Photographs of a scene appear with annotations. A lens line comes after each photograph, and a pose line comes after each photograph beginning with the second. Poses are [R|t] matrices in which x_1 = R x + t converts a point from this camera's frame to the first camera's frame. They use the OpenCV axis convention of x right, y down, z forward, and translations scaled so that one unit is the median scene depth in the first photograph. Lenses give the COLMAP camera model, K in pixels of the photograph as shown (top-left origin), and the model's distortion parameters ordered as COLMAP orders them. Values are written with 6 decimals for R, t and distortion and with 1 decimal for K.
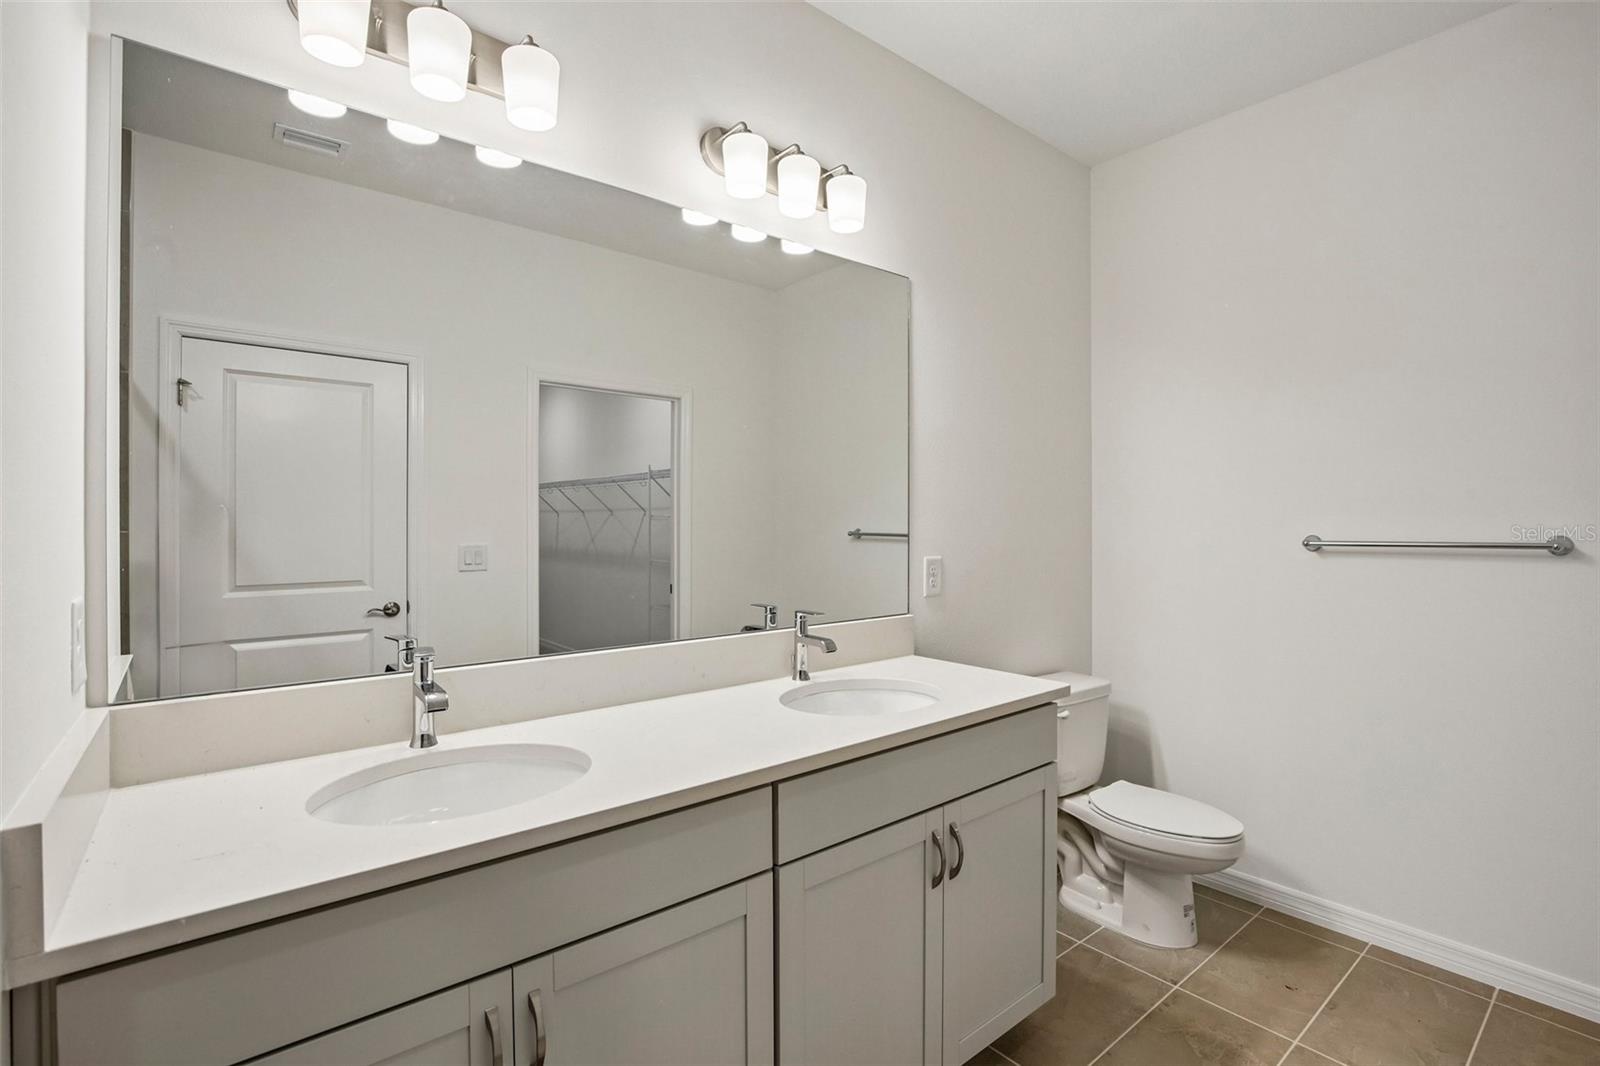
lens RADIAL K [[733.0, 0, 815.3], [0, 733.0, 525.8], [0, 0, 1]] dist [-0.038552, 0.008498]
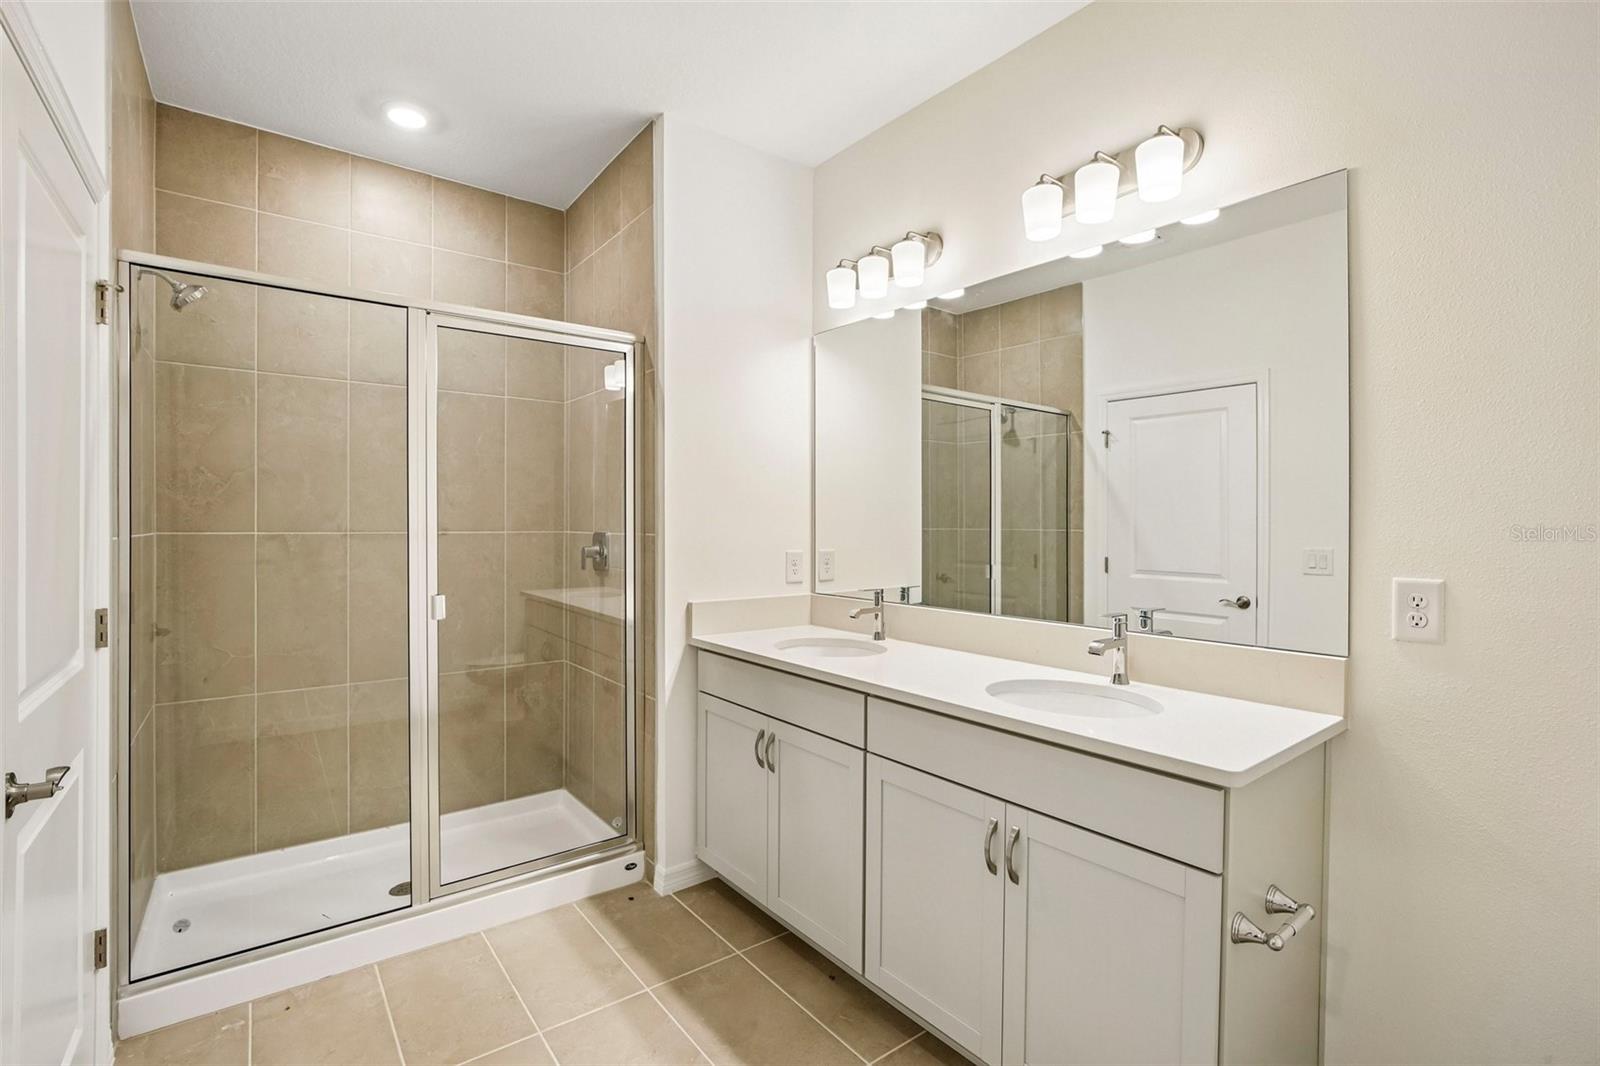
lens RADIAL K [[733.0, 0, 815.3], [0, 733.0, 525.8], [0, 0, 1]] dist [-0.038552, 0.008498]
pose [[-0.015179, 0.000861, -0.999884, 0.665508], [-0.007648, 0.999970, 0.000977, -0.000192], [0.999856, 0.007662, -0.015172, 0.412522]]
